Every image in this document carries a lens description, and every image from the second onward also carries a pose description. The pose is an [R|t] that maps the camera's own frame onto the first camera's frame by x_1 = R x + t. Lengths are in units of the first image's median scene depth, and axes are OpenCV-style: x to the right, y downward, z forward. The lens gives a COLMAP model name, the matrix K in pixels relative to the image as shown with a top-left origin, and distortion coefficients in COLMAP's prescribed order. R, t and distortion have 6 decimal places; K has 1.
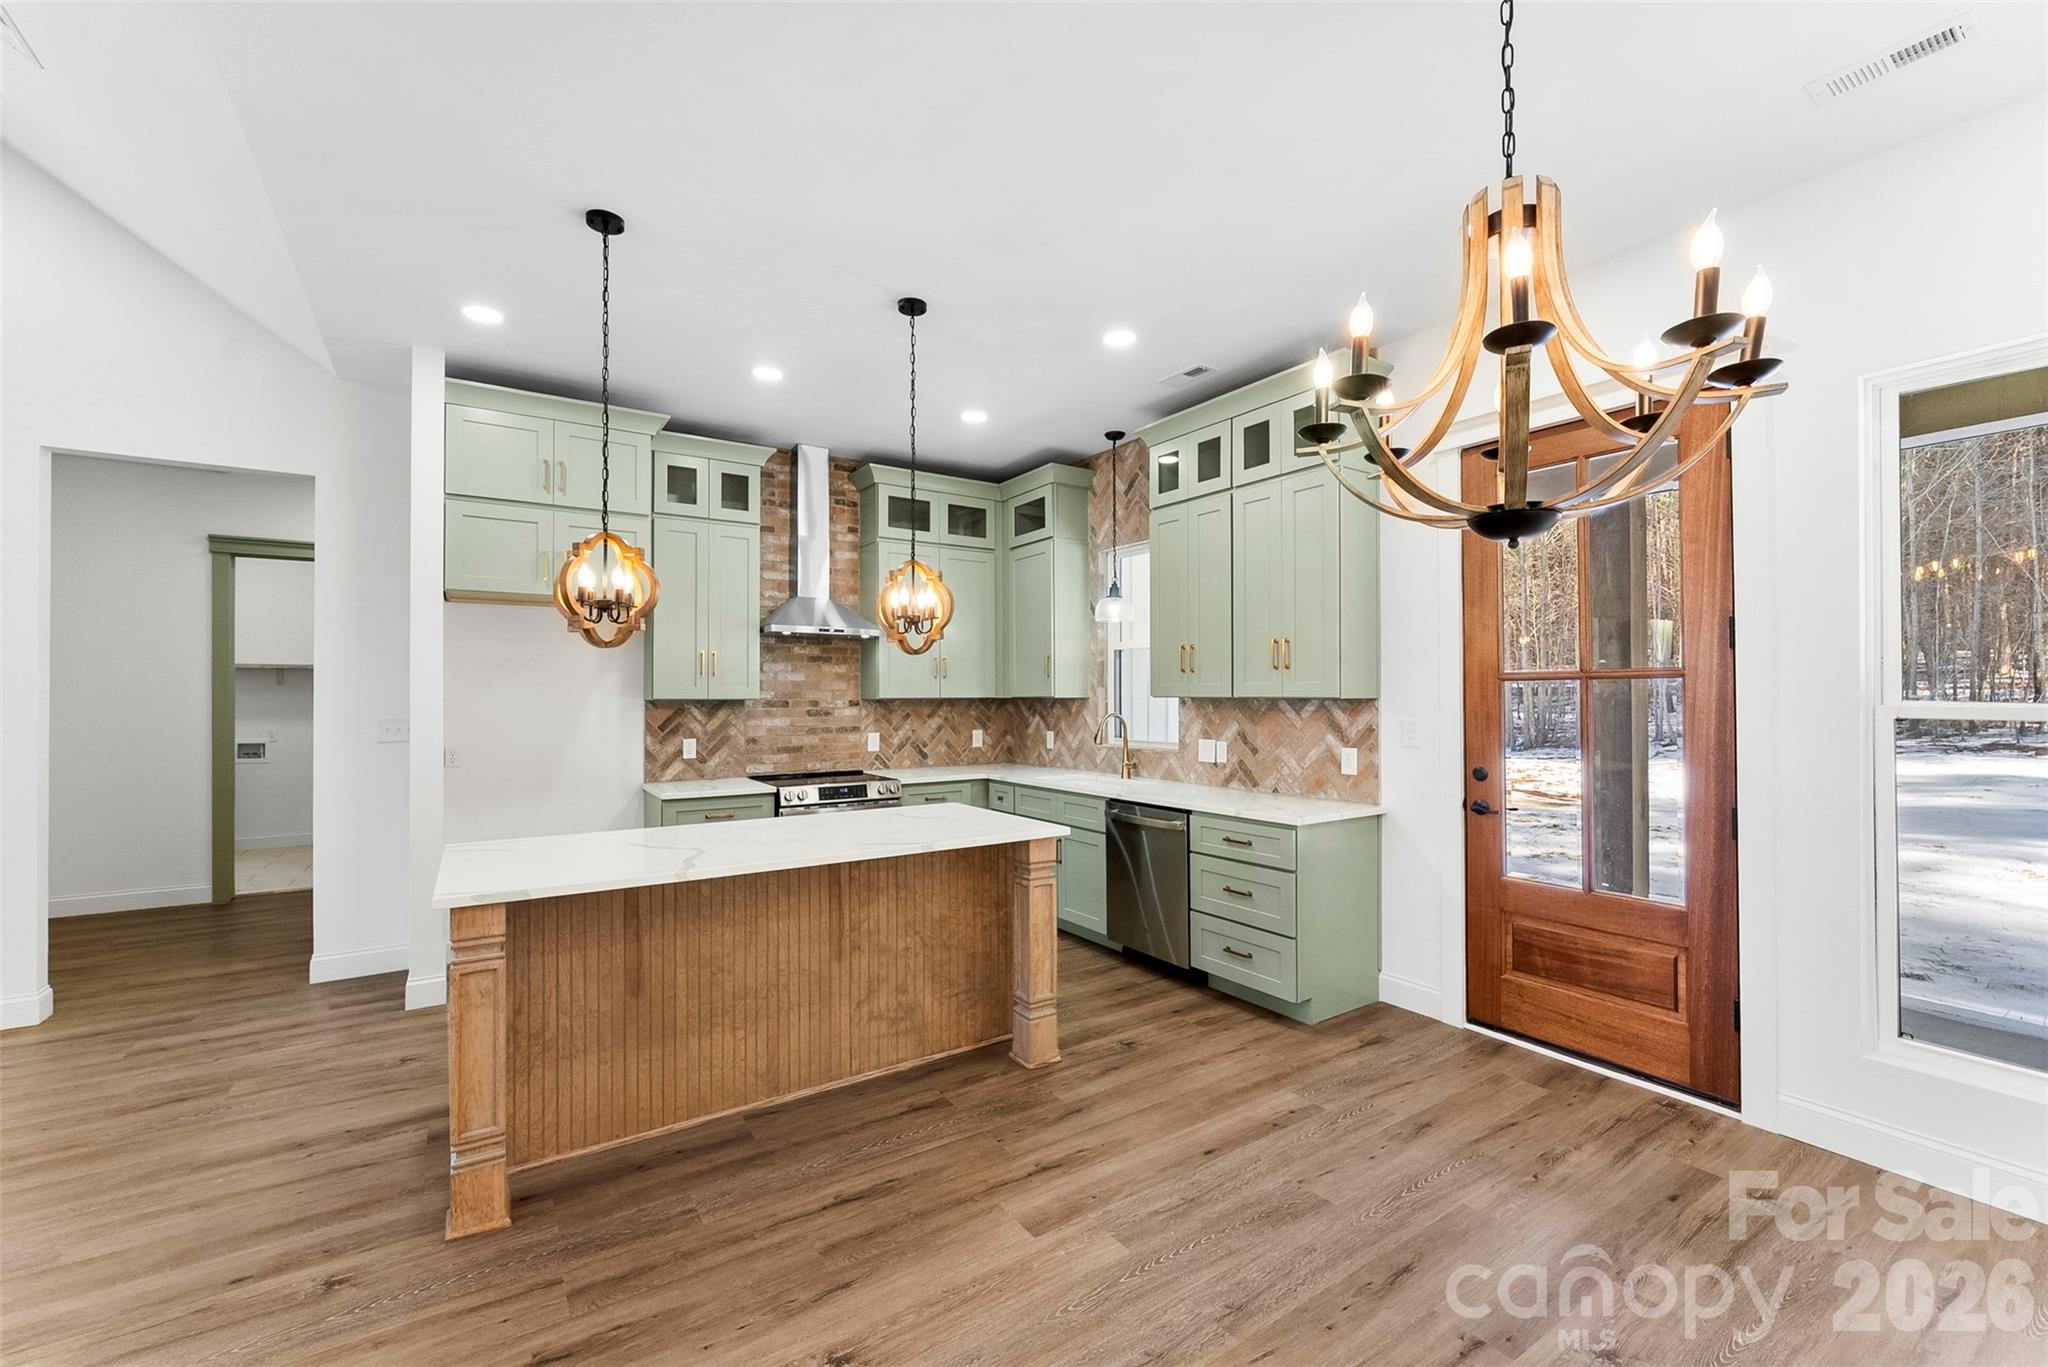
lens RADIAL K [[826.4, 0, 1020.9], [0, 826.4, 690.1], [0, 0, 1]] dist [-0.002072, -0.001321]
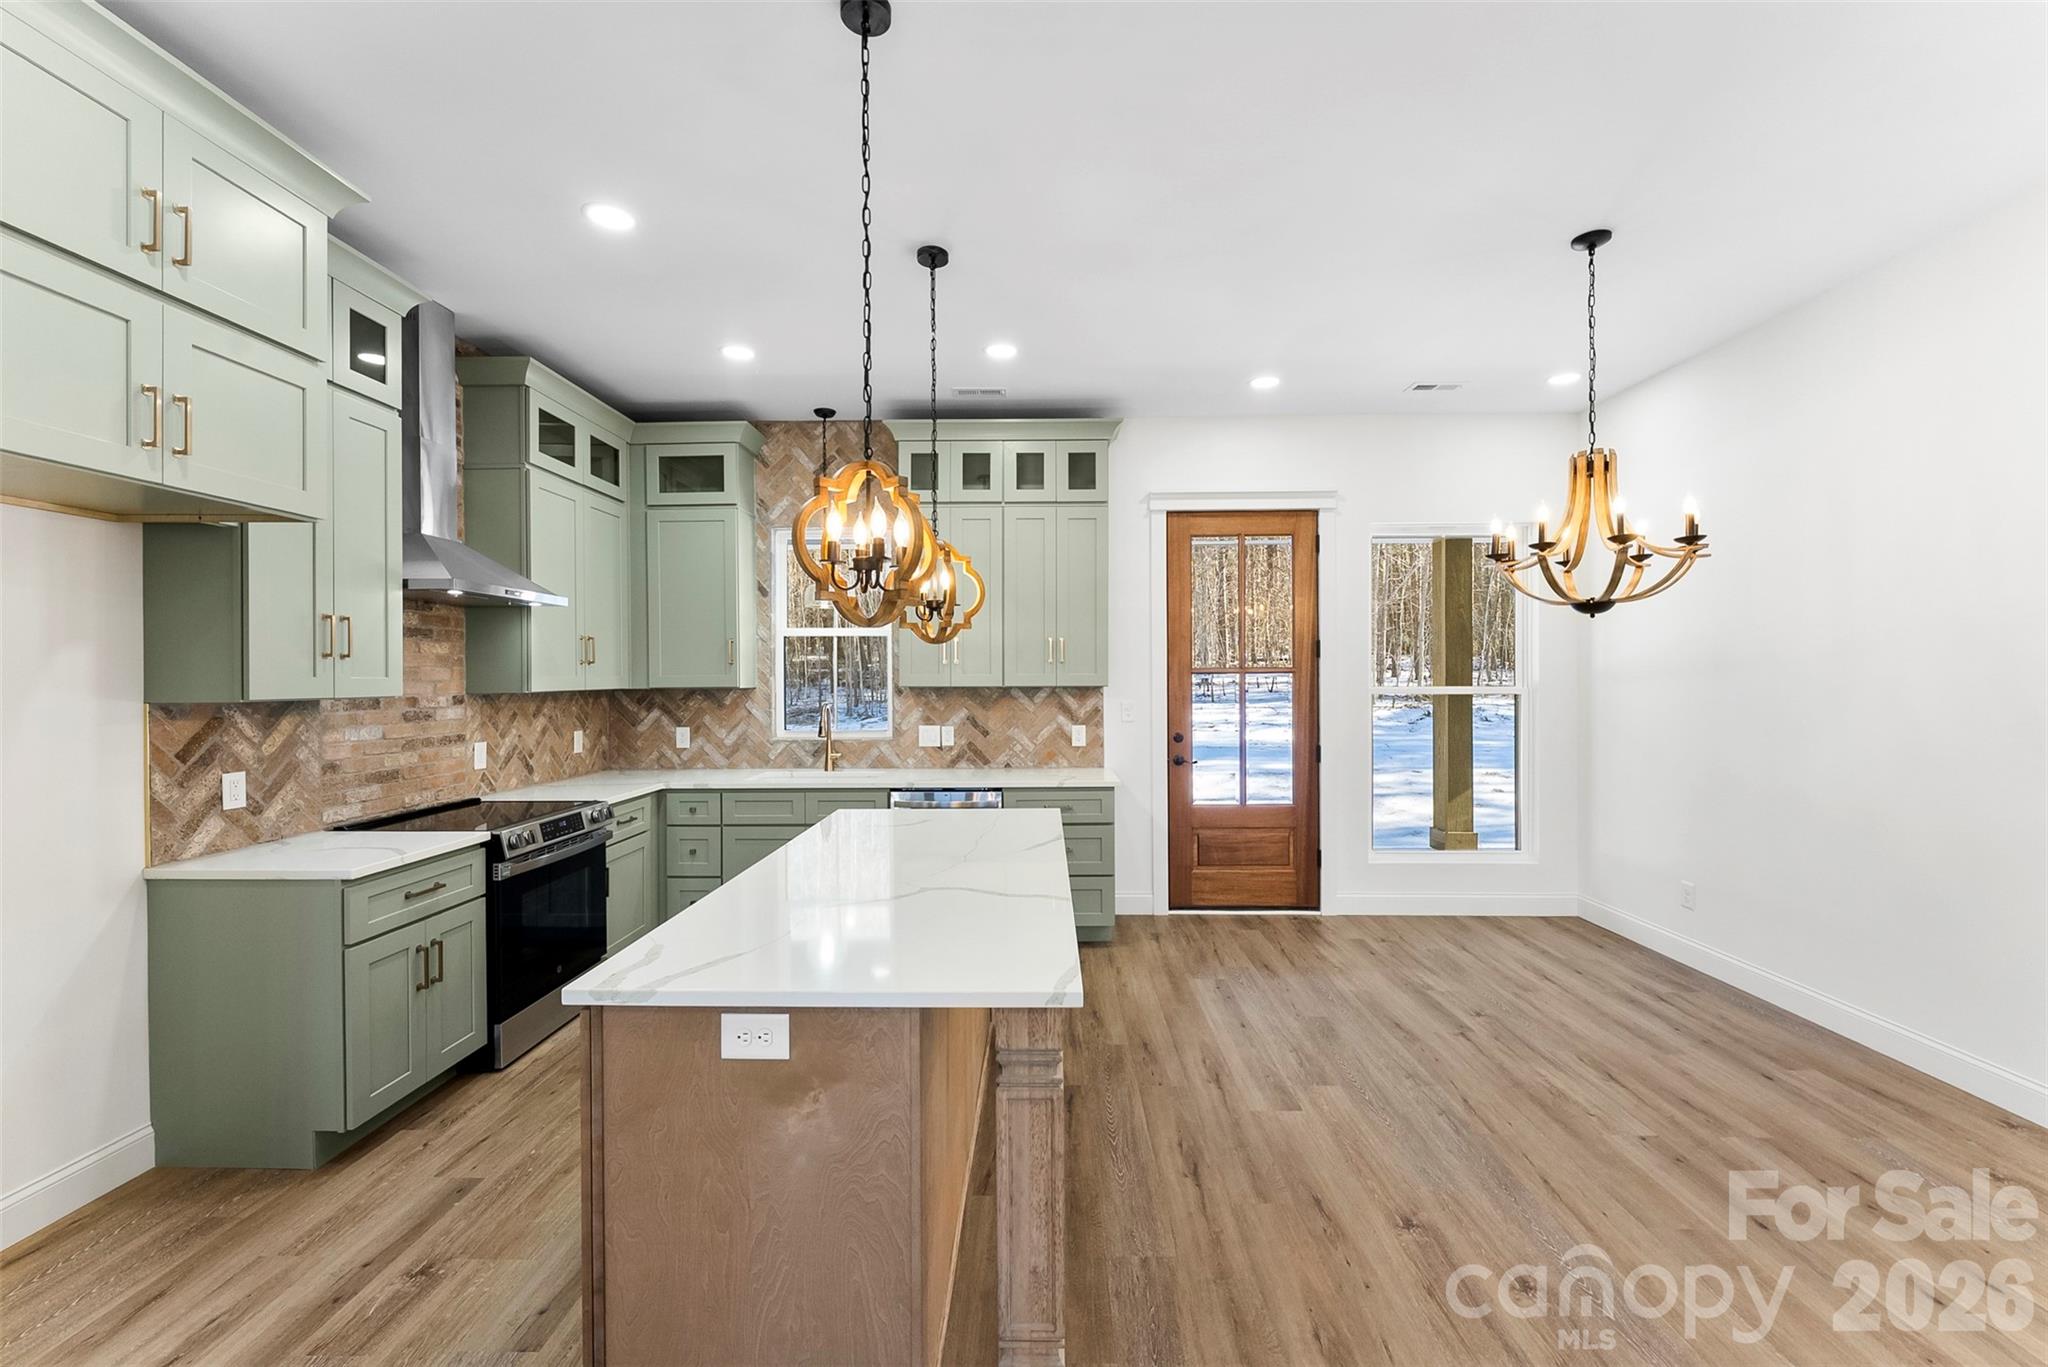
lens RADIAL K [[826.4, 0, 1026.4], [0, 826.4, 683.2], [0, 0, 1]] dist [-0.002072, -0.001321]
pose [[0.569471, -0.007054, 0.821981, -0.577448], [-0.002241, 0.999946, 0.010134, -0.006480], [-0.822008, -0.007614, 0.569424, 0.282476]]
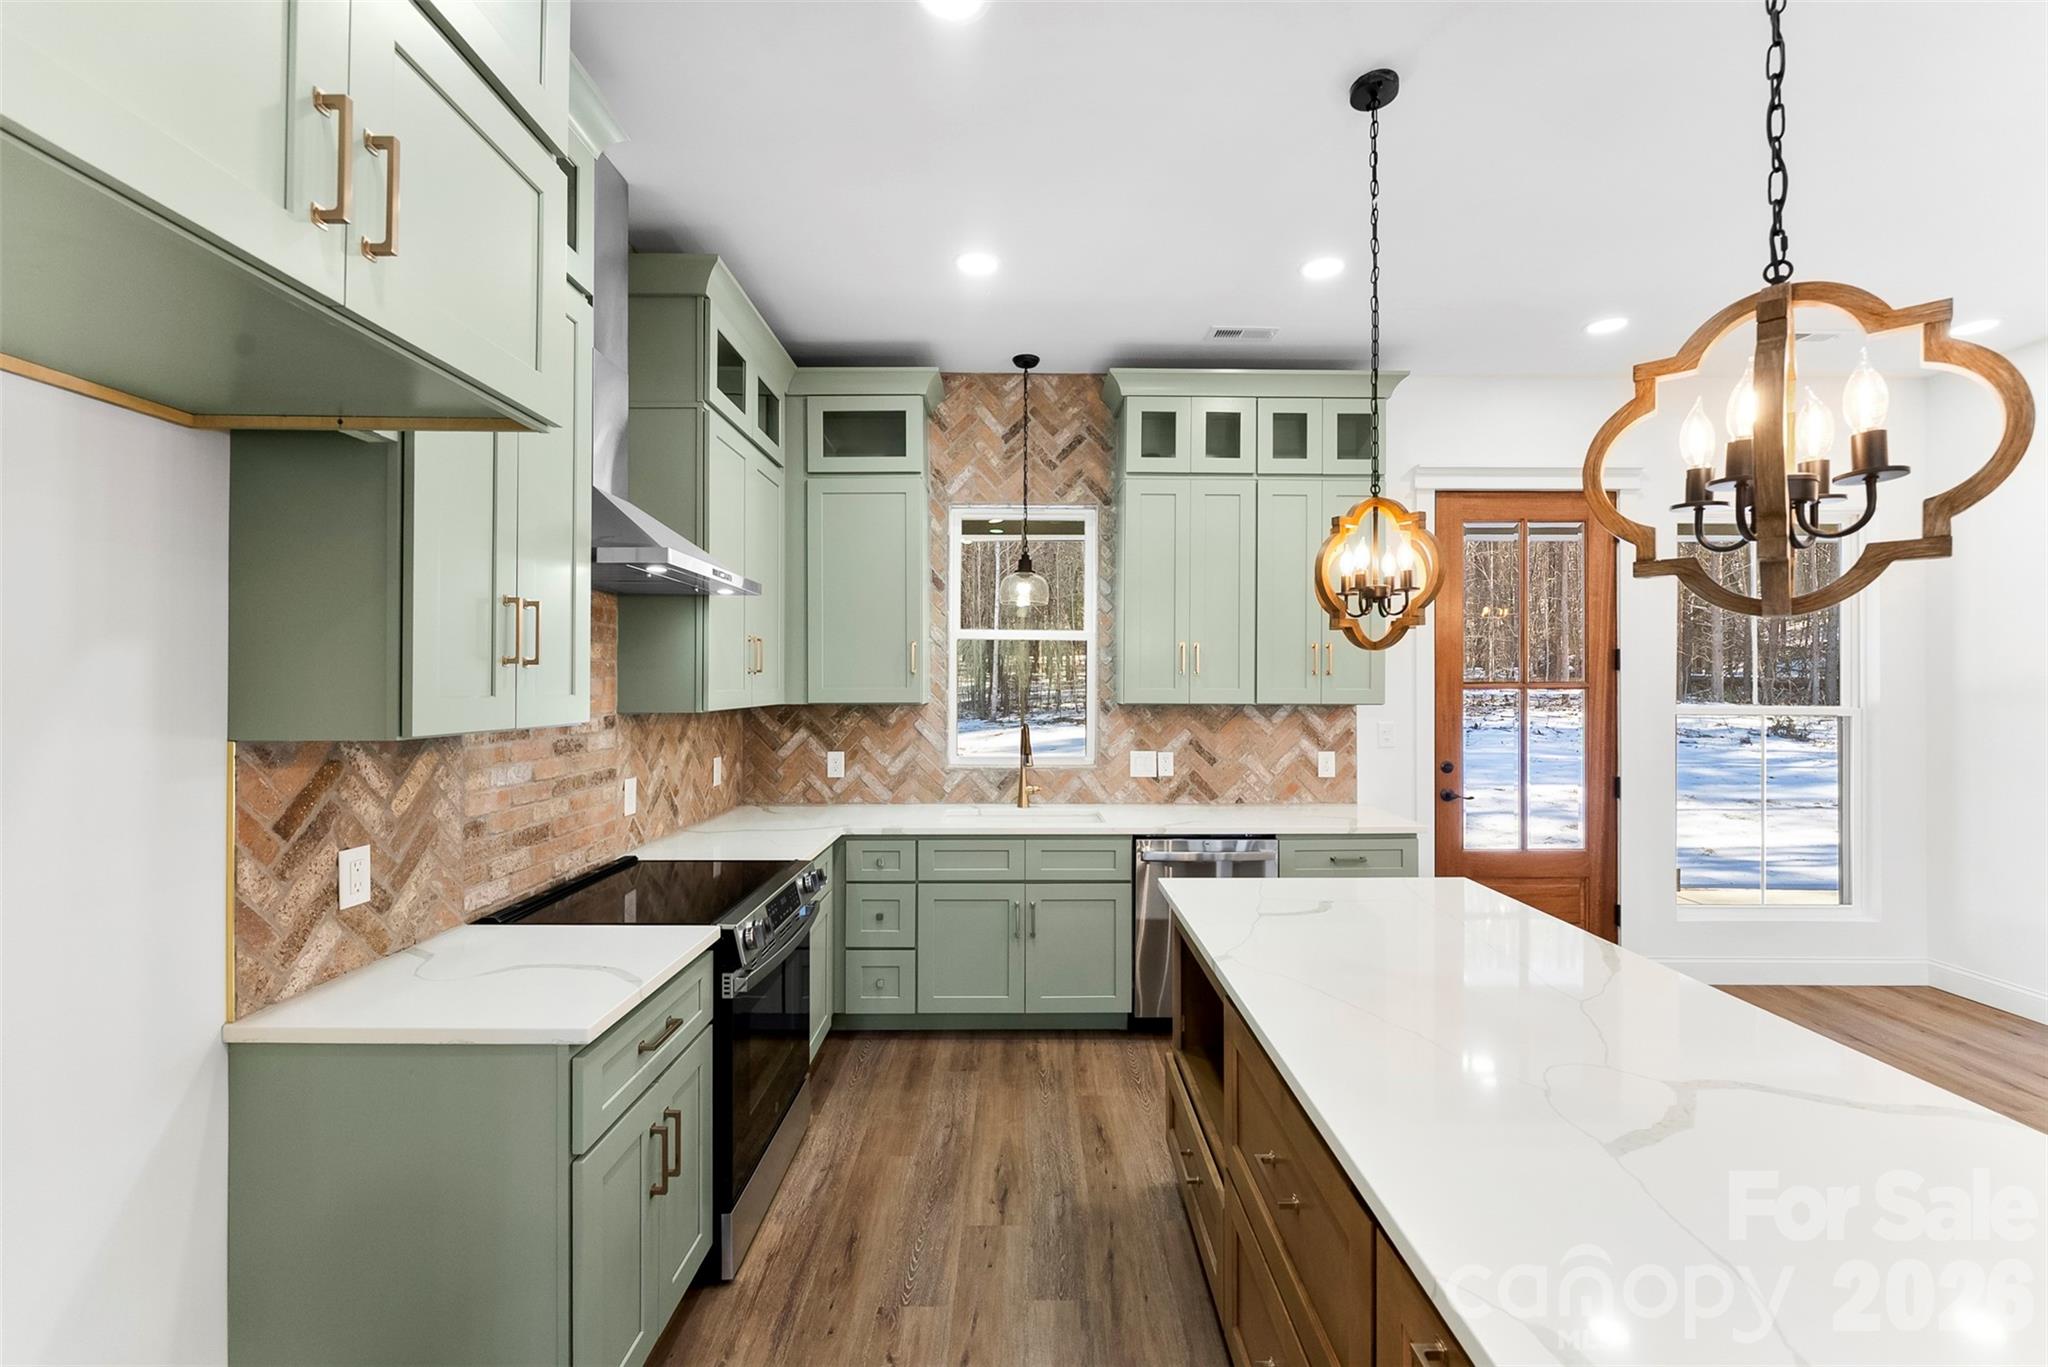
lens RADIAL K [[826.4, 0, 1028.2], [0, 826.4, 681.6], [0, 0, 1]] dist [-0.002072, -0.001321]
pose [[0.549350, 0.005027, 0.835577, -0.560120], [-0.008640, 0.999963, -0.000335, -0.011955], [-0.835548, -0.007035, 0.549373, 0.616643]]
